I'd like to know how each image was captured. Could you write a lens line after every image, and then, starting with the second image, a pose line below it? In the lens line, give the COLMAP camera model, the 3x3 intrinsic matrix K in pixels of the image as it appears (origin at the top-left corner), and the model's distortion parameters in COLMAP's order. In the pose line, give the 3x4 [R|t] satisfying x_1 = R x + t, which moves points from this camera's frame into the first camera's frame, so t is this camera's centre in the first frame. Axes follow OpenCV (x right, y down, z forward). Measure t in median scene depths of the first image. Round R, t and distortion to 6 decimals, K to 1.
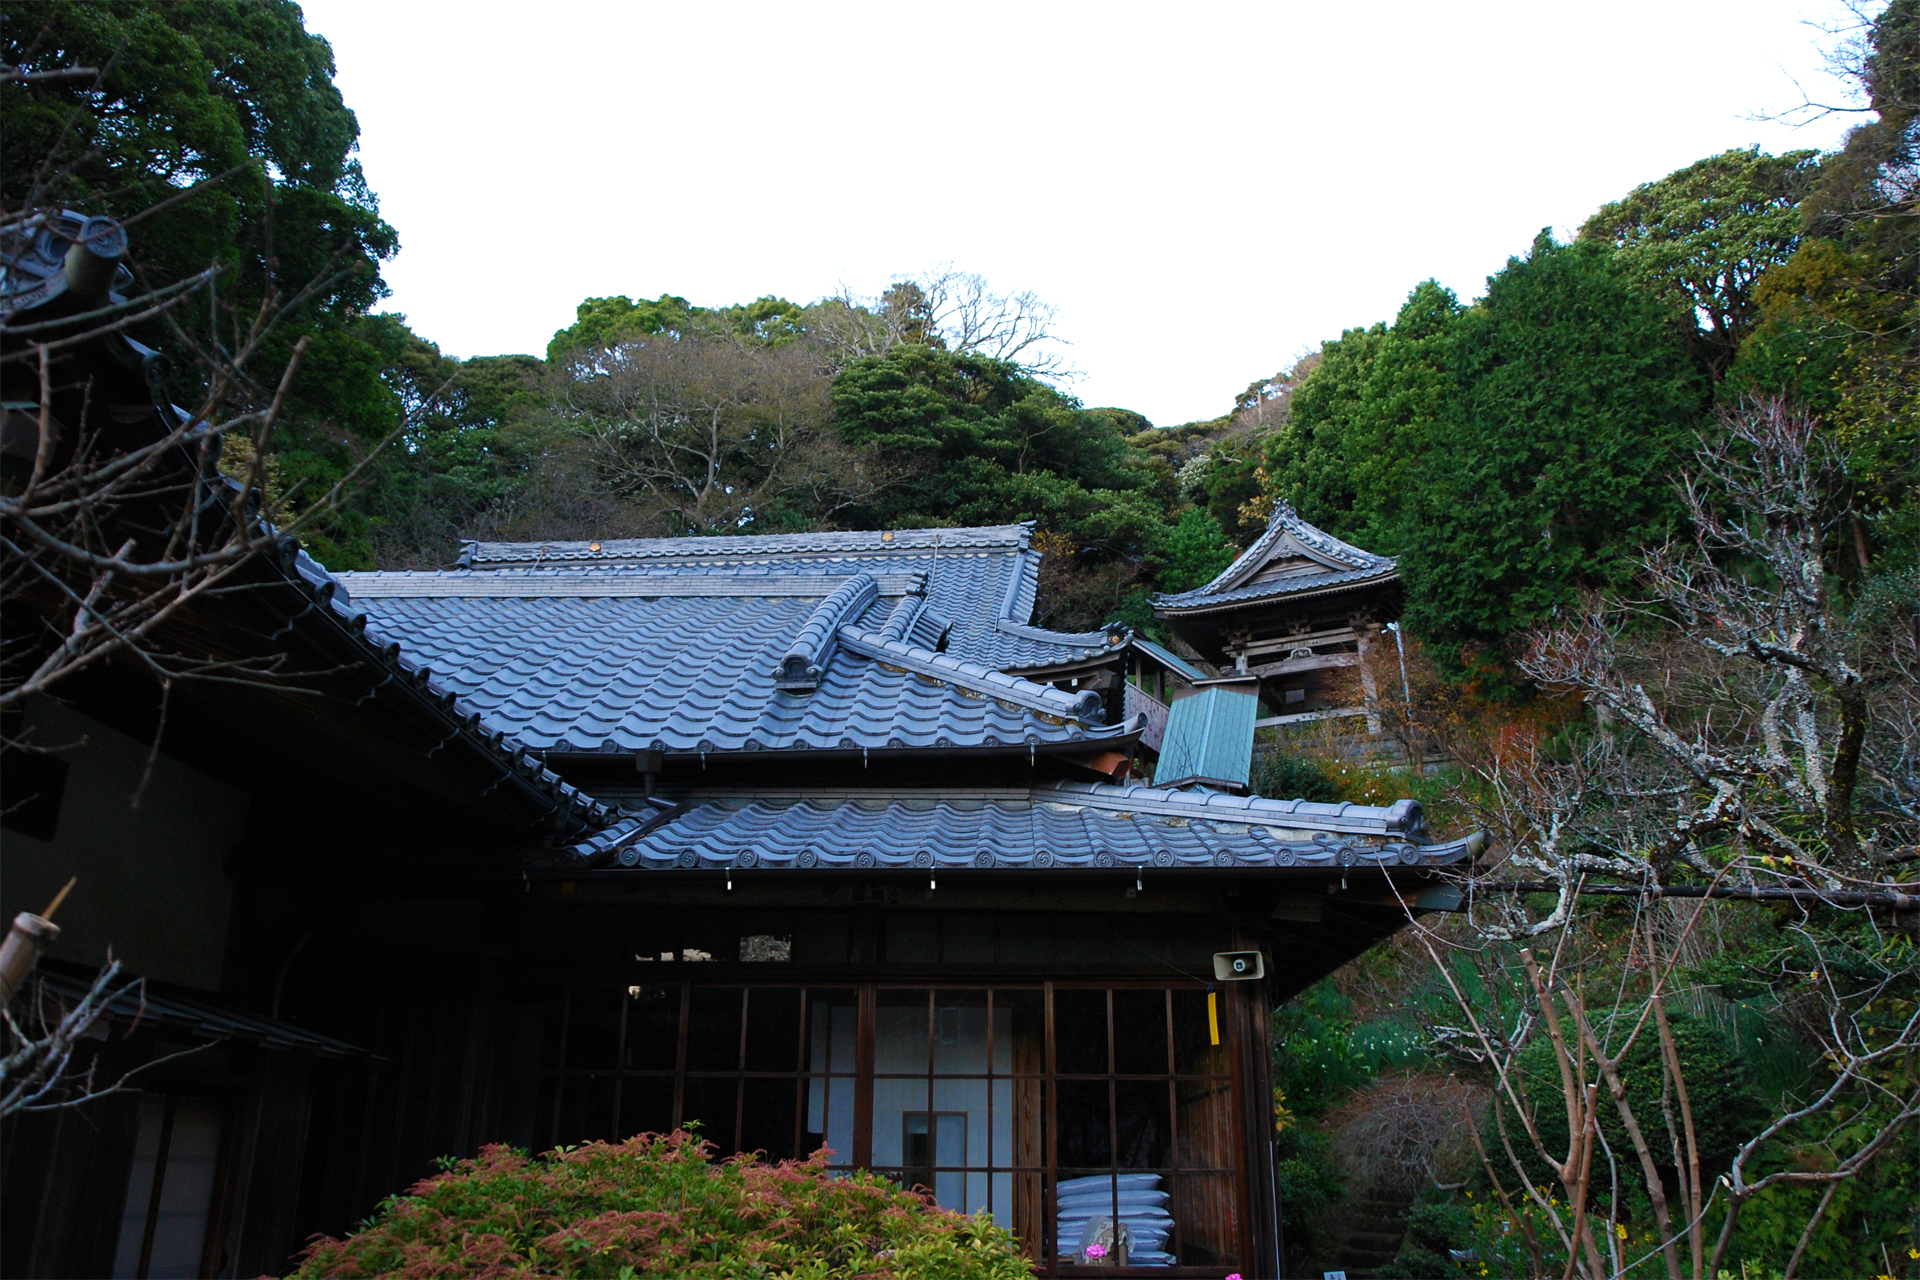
lens RADIAL K [[1501.2, 0, 960.0], [0, 1501.2, 640.0], [0, 0, 1]] dist [-0.002518, 0.000165]
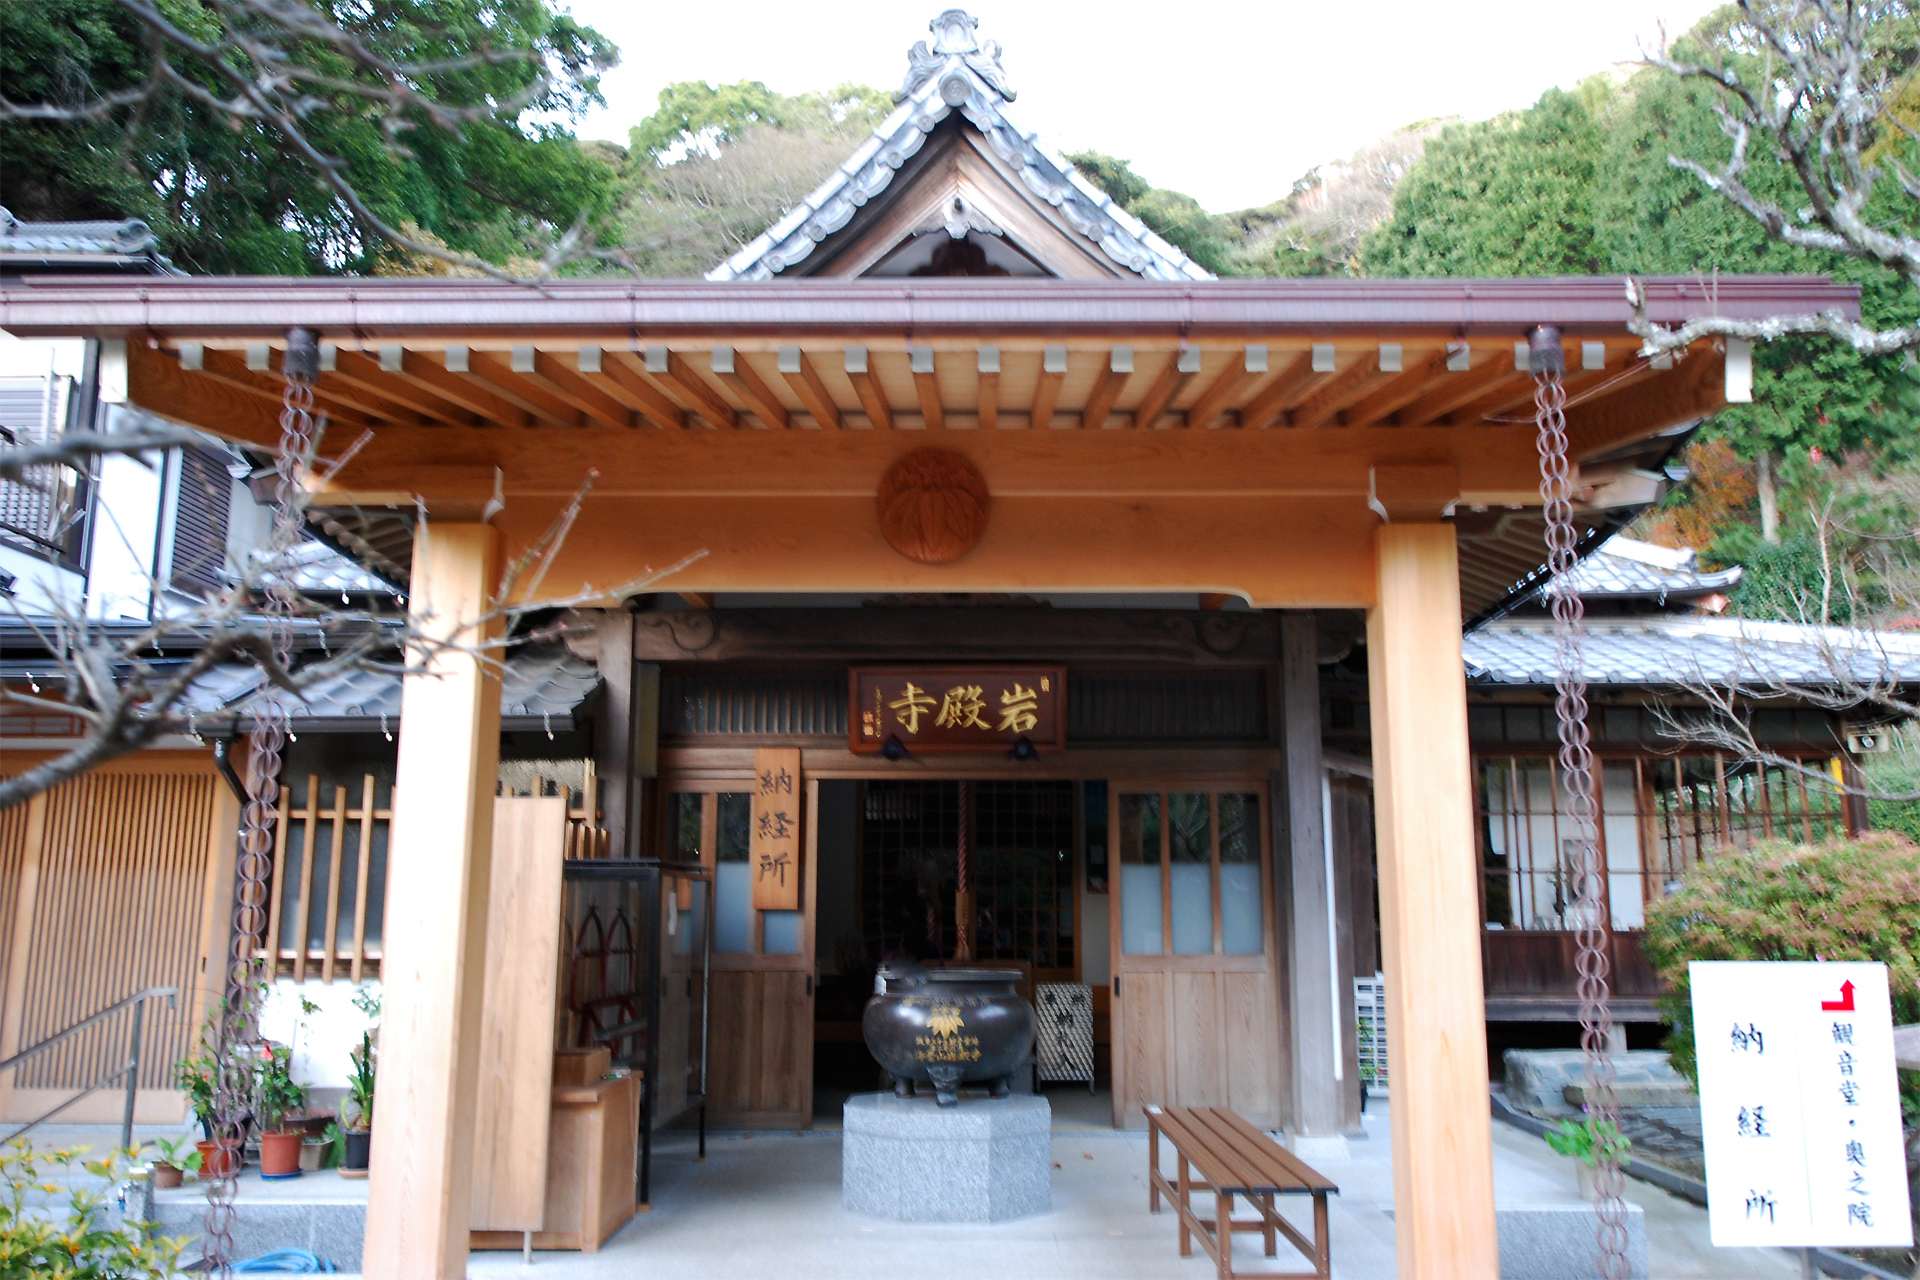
lens RADIAL K [[1468.8, 0, 960.0], [0, 1468.8, 640.0], [0, 0, 1]] dist [0.004719, -0.001803]
pose [[0.999980, -0.001379, 0.006095, -0.090897], [0.000422, 0.988013, 0.154371, -0.014572], [-0.006234, -0.154366, 0.987994, -0.058017]]
